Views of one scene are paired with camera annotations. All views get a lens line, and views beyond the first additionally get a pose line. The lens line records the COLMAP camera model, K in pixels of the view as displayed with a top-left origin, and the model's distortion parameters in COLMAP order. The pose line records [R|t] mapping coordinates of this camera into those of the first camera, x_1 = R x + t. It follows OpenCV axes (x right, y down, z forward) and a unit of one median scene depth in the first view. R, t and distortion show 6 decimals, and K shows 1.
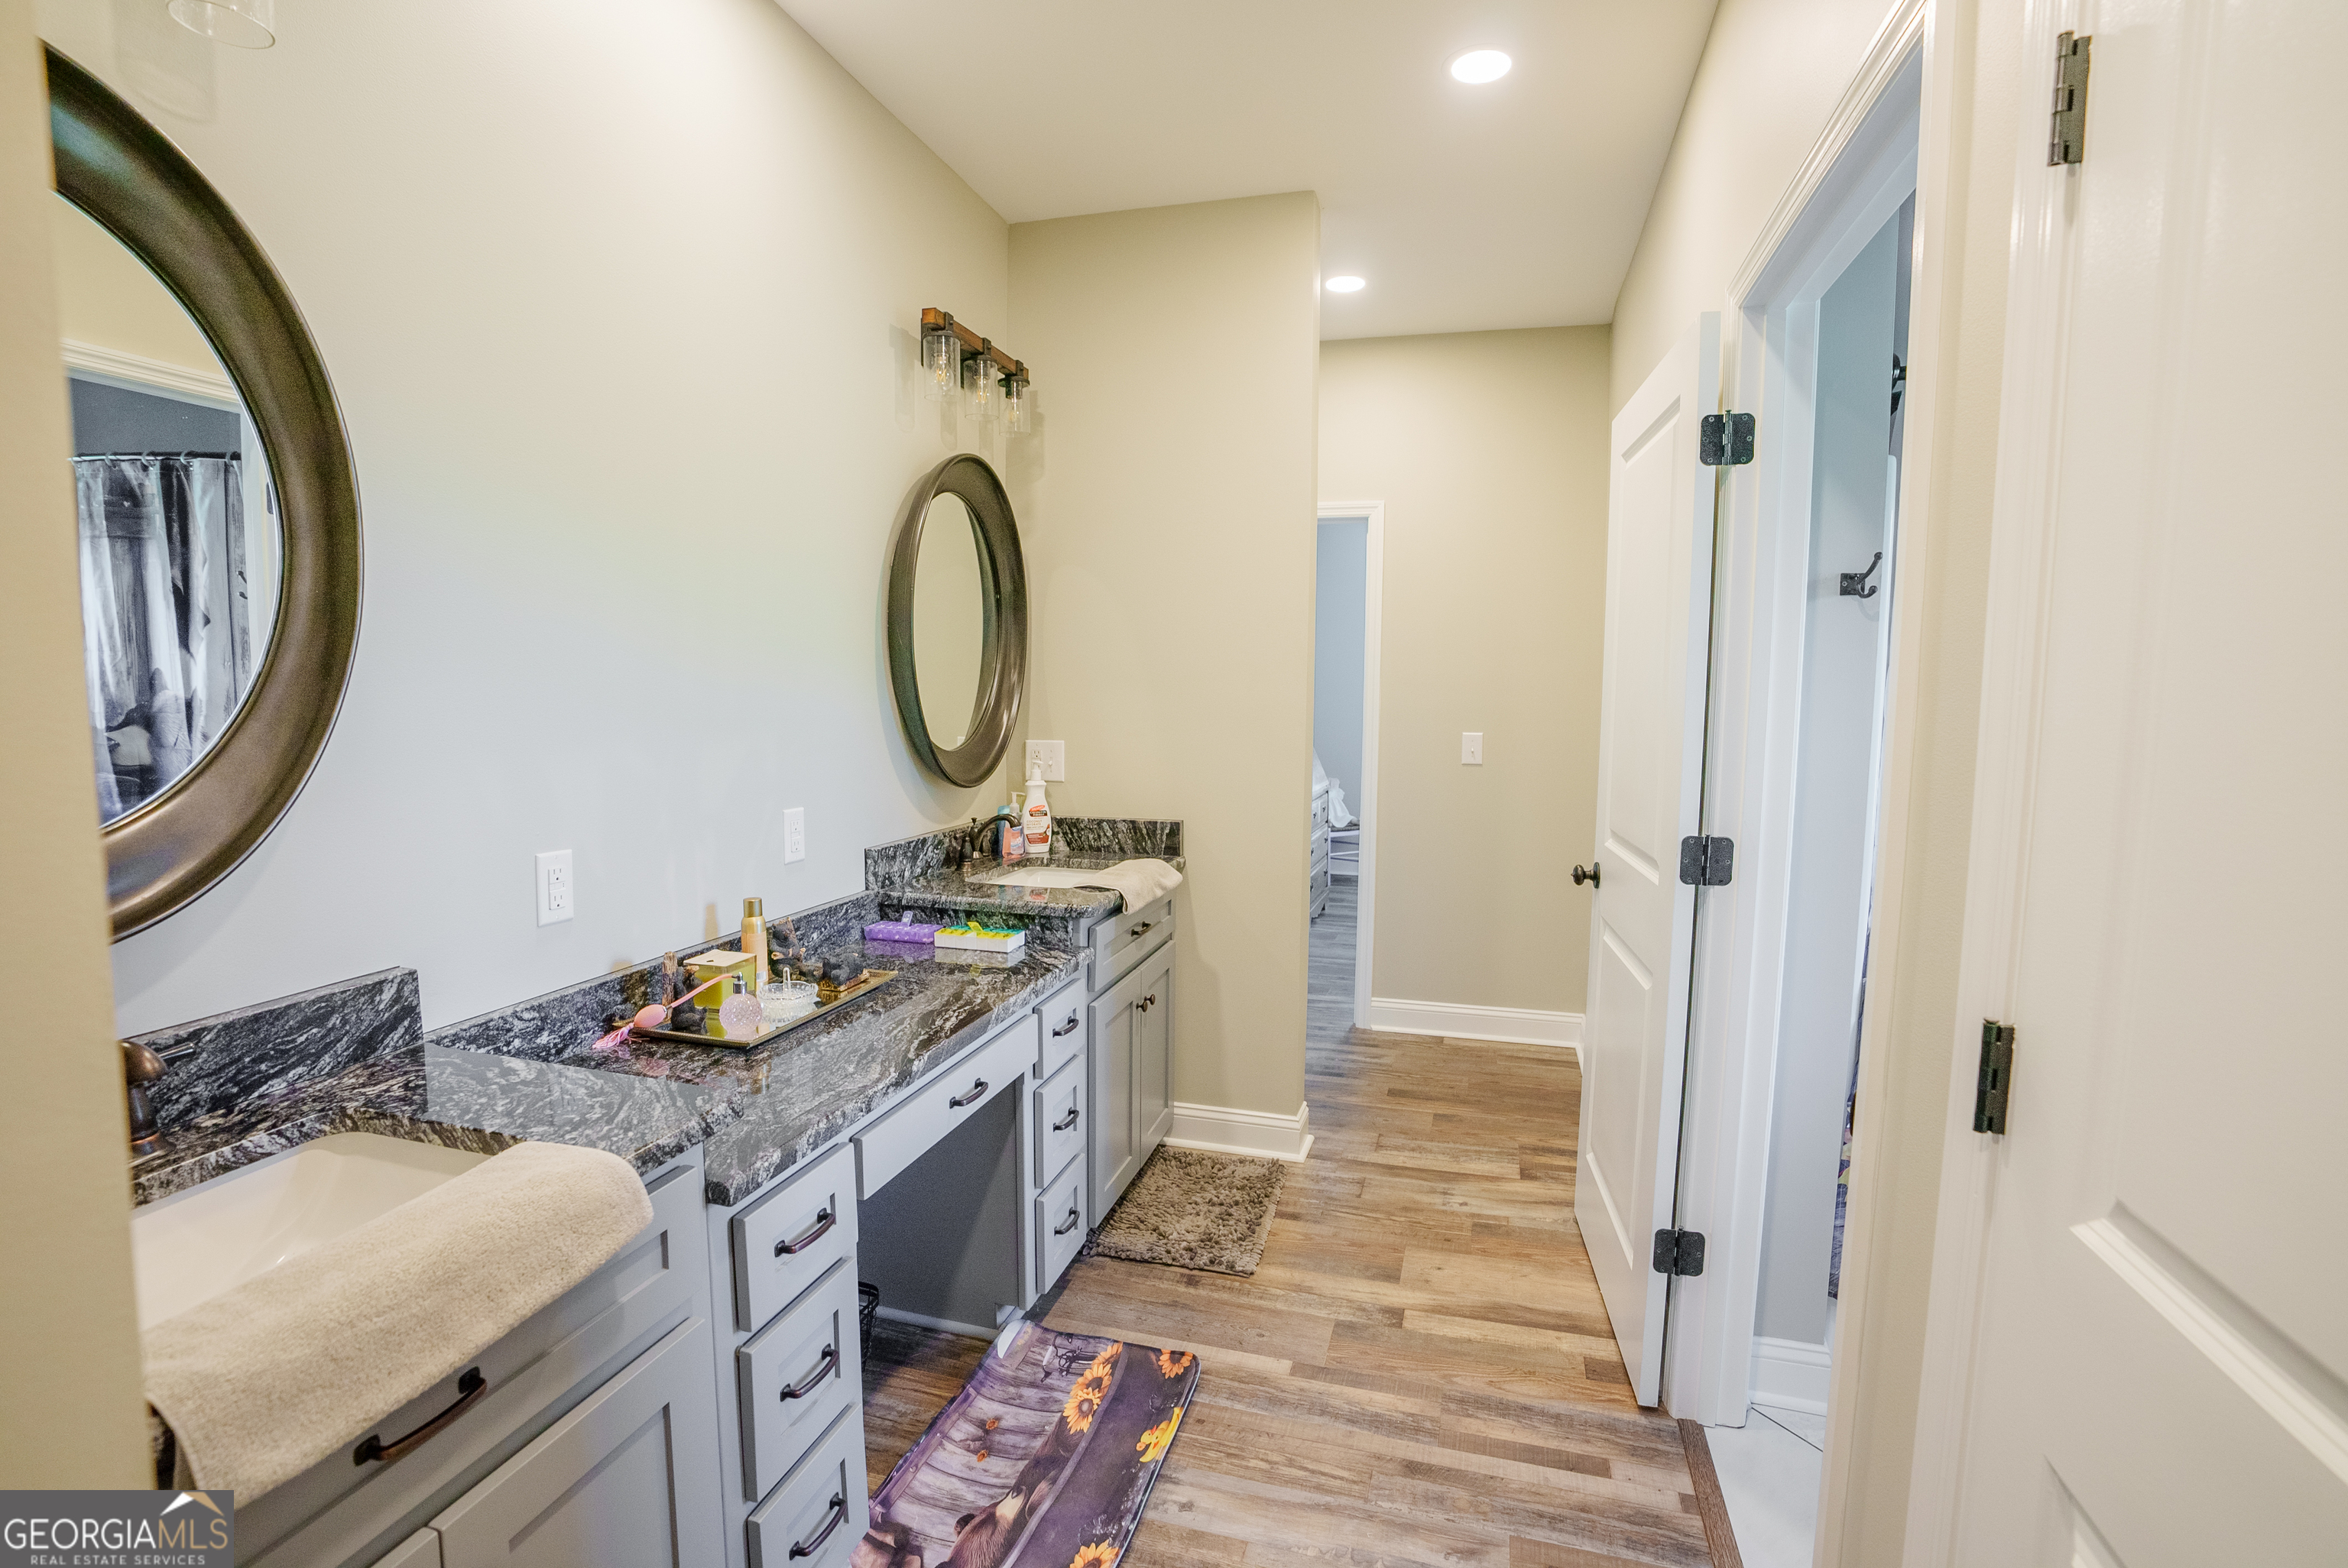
lens RADIAL K [[1087.5, 0, 1174.0], [0, 1087.5, 784.0], [0, 0, 1]] dist [-0.079144, 0.032601]
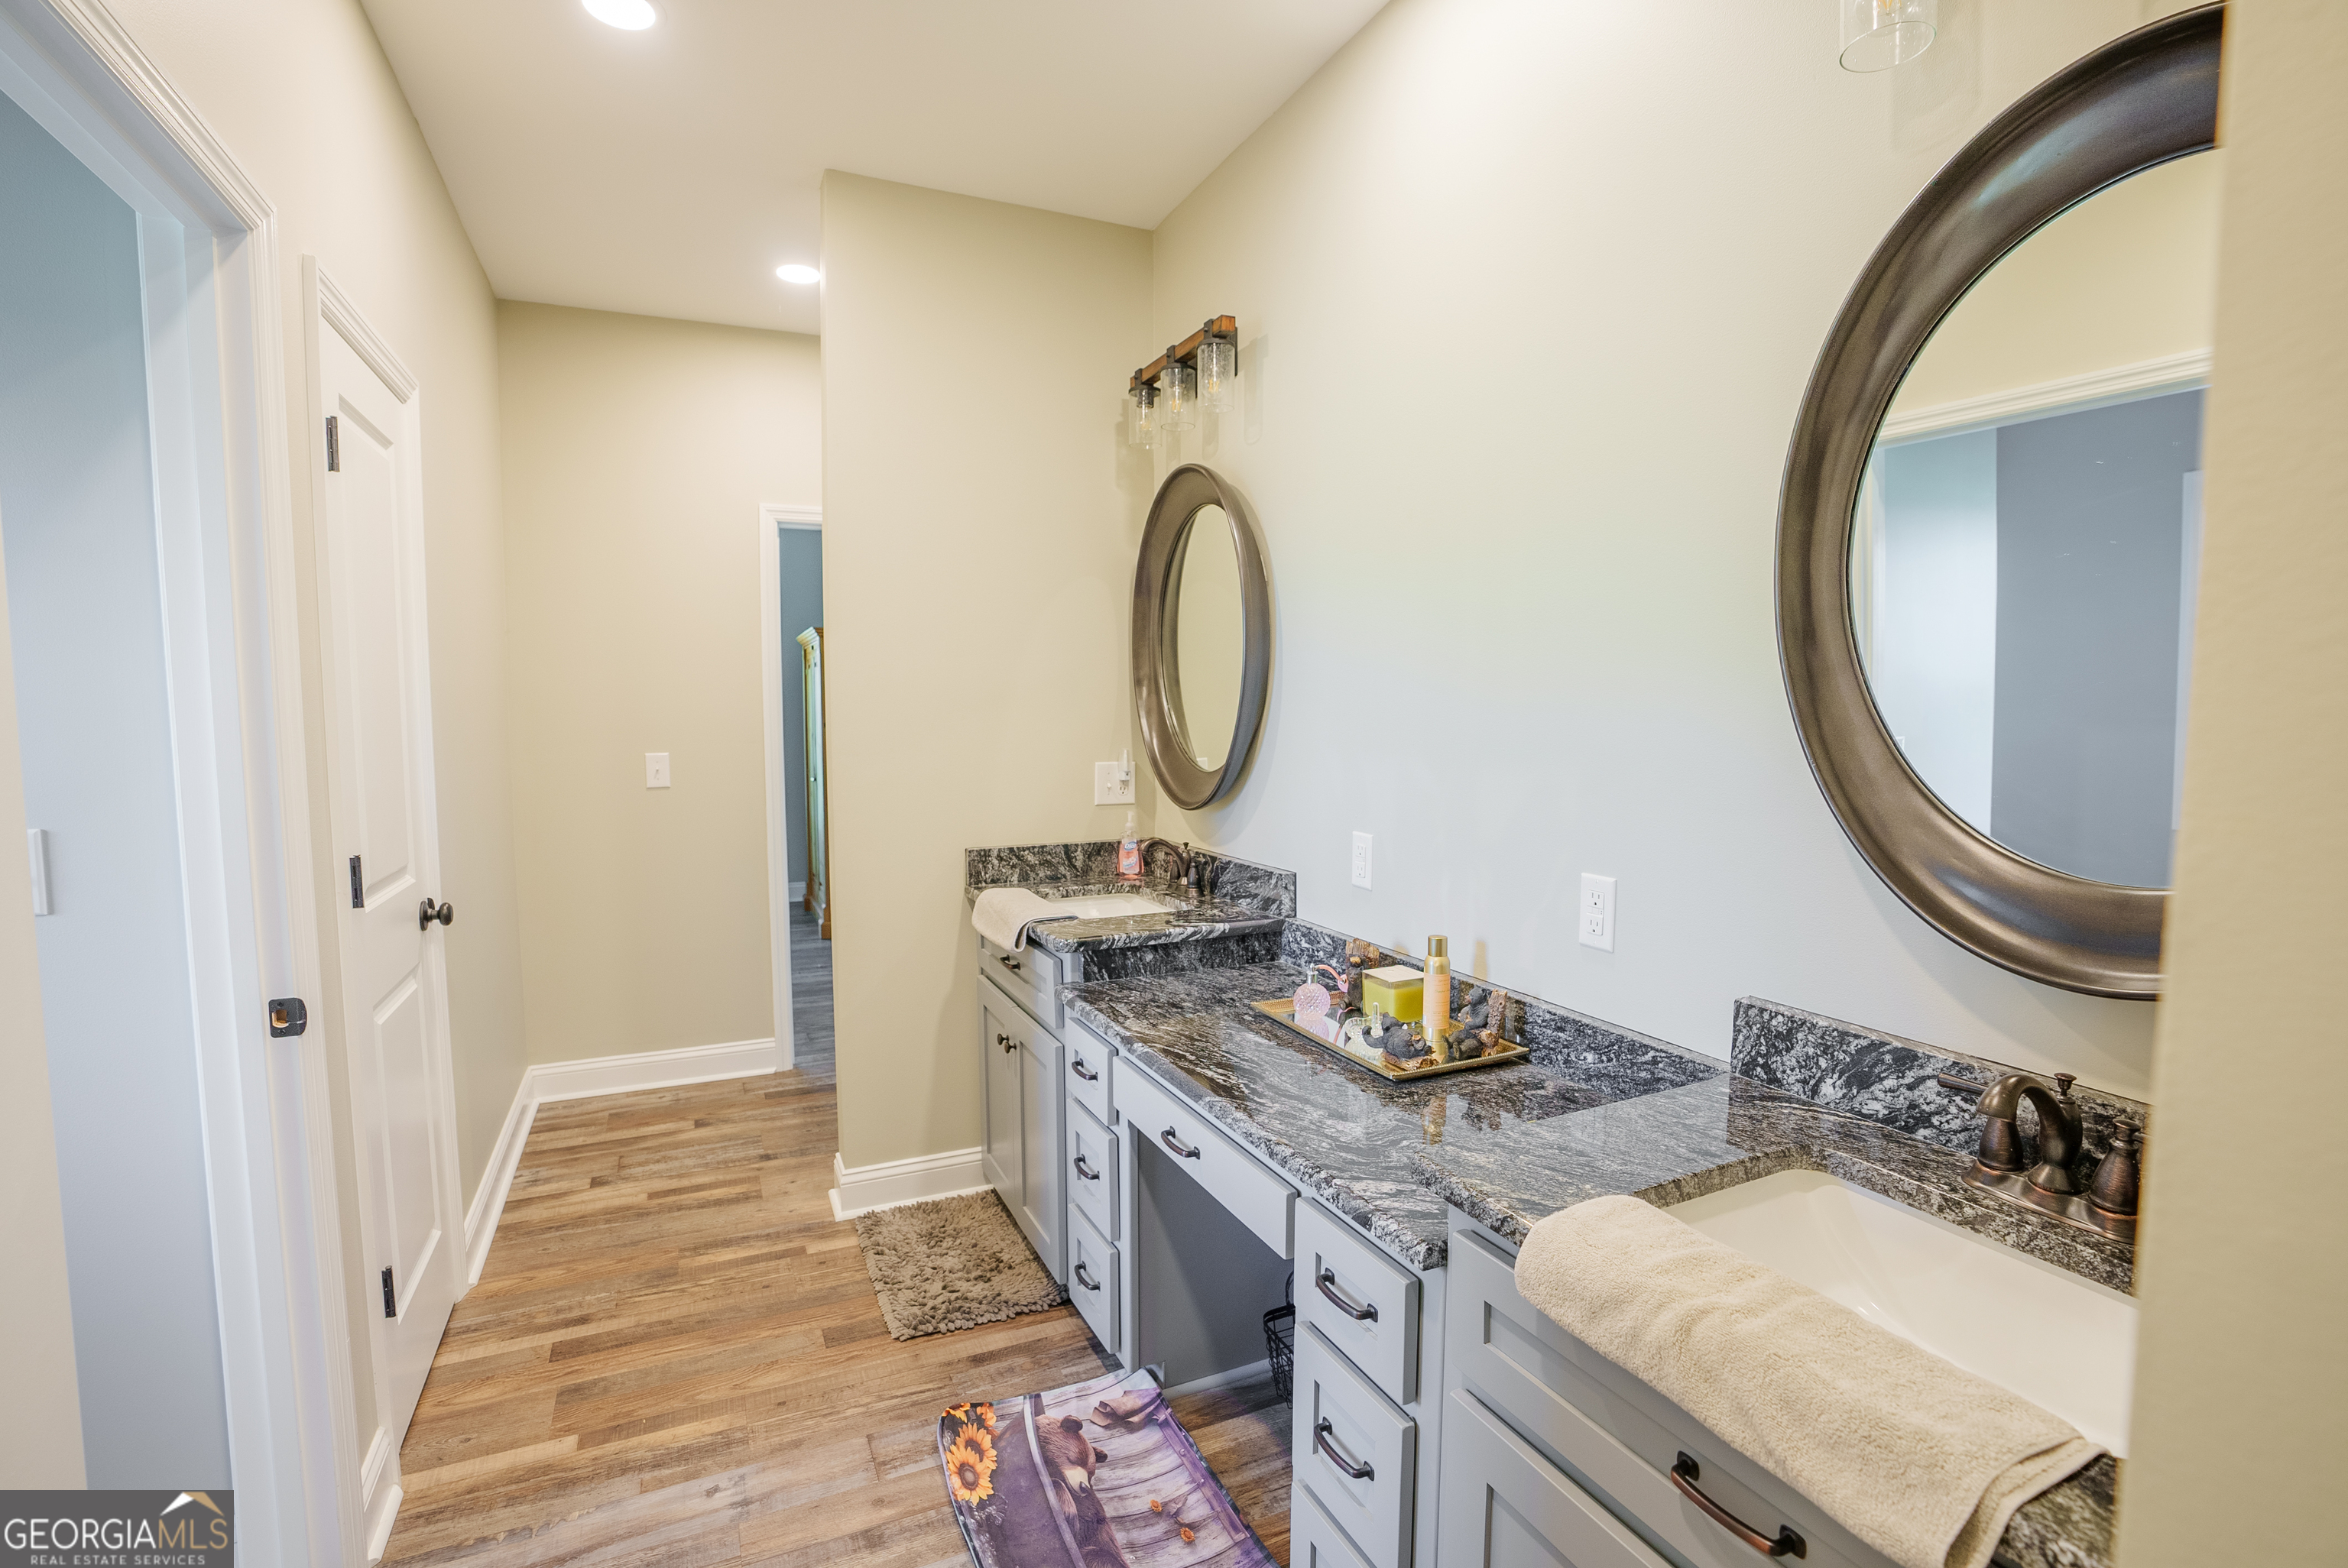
lens RADIAL K [[1087.5, 0, 1174.0], [0, 1087.5, 784.0], [0, 0, 1]] dist [-0.079144, 0.032601]
pose [[-0.756384, 0.041868, -0.652787, 0.398594], [-0.063351, 0.988570, 0.136809, -0.142159], [0.651053, 0.144835, -0.745086, 1.608552]]
